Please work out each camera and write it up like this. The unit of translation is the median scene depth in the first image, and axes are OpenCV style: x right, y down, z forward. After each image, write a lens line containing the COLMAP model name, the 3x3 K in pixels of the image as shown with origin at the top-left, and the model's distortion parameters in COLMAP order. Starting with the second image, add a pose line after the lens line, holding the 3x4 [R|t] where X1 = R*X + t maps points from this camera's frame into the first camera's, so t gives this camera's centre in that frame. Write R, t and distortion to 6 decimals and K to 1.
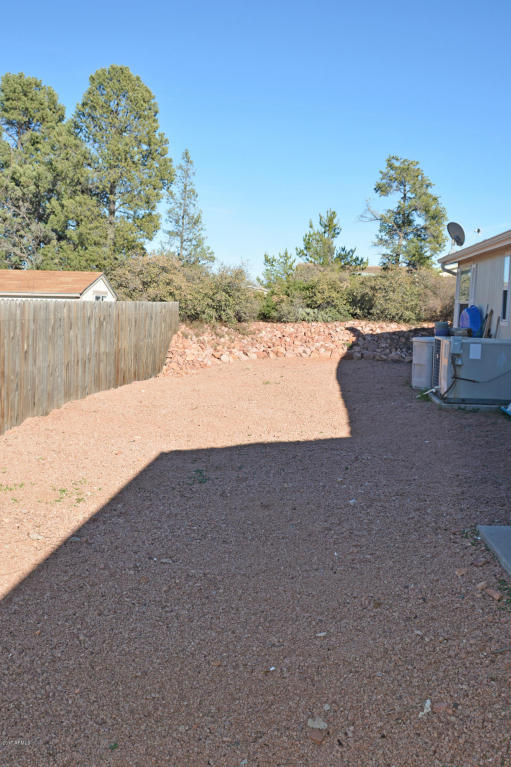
lens RADIAL K [[771.4, 0, 218.6], [0, 771.4, 383.5], [0, 0, 1]] dist [-0.121716, 0.002402]
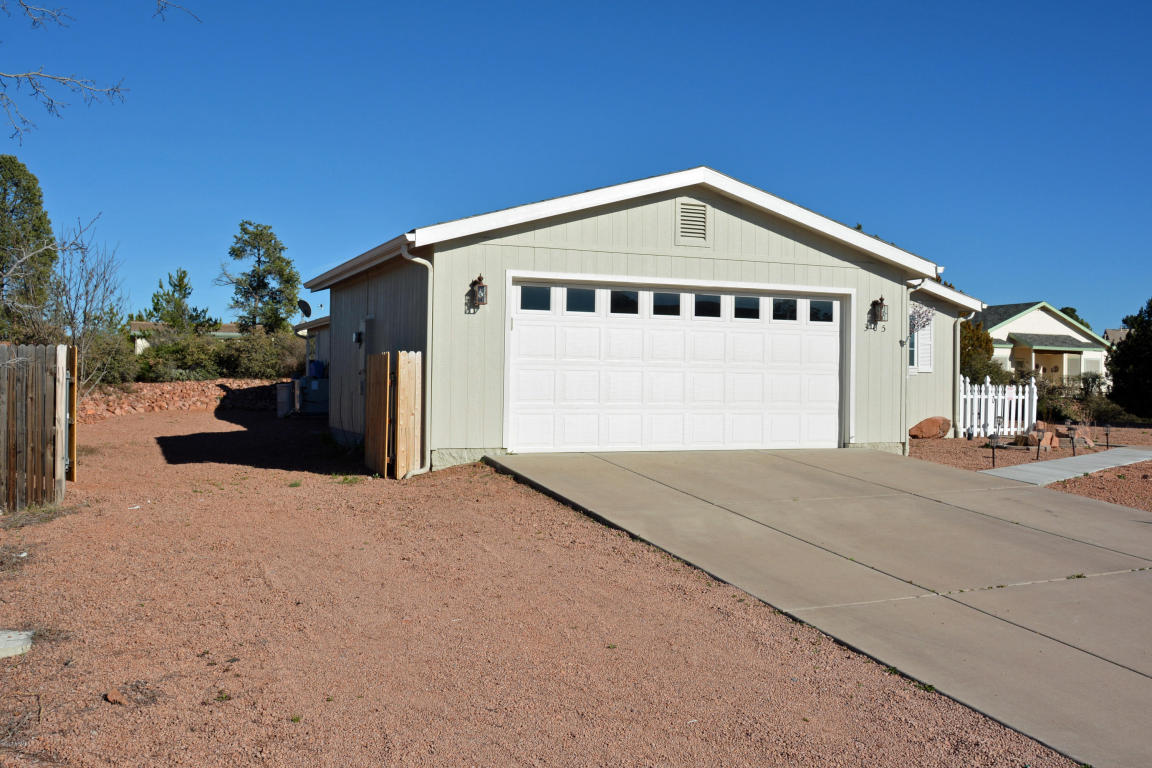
lens RADIAL K [[1158.6, 0, 576.0], [0, 1158.6, 384.0], [0, 0, 1]] dist [-0.121716, 0.002402]
pose [[0.870568, -0.030198, 0.491120, -0.154625], [0.075391, 0.994516, -0.072489, 0.068103], [-0.486238, 0.100133, 0.868070, -0.560382]]
